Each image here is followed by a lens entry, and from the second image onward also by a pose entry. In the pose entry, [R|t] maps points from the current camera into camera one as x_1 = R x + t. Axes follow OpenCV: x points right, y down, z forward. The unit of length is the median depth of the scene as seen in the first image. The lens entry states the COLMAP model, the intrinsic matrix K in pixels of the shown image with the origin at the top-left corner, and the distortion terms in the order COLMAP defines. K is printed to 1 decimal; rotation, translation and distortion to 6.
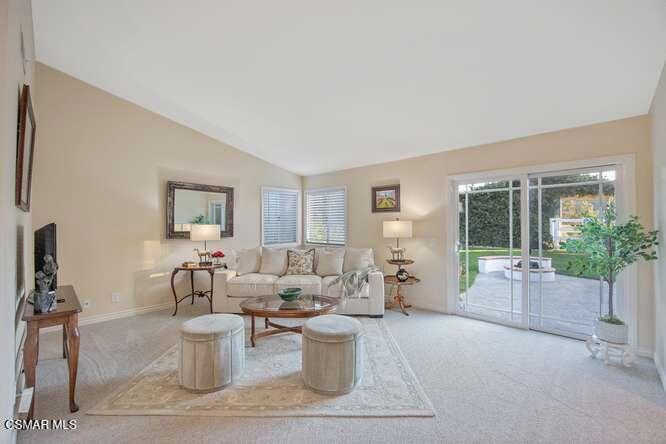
lens RADIAL K [[277.1, 0, 333.0], [0, 277.1, 222.0], [0, 0, 1]] dist [-0.011836, -0.000205]
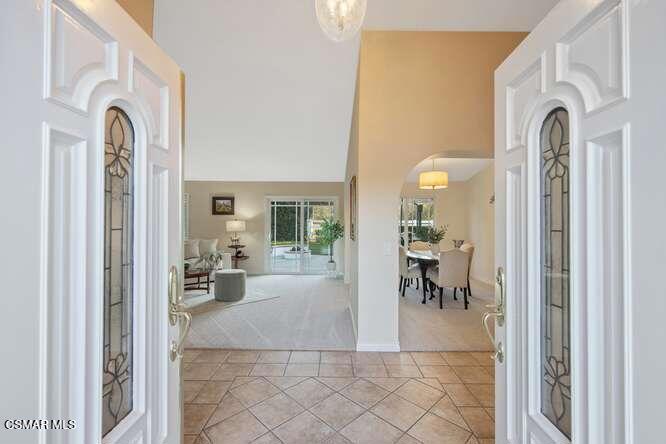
lens RADIAL K [[289.1, 0, 332.9], [0, 289.1, 209.7], [0, 0, 1]] dist [-0.016921, 0.000098]
pose [[0.719977, 0.039259, 0.692887, -0.499555], [-0.012186, 0.998960, -0.043939, -0.001796], [-0.693891, 0.023191, 0.719706, -0.561806]]
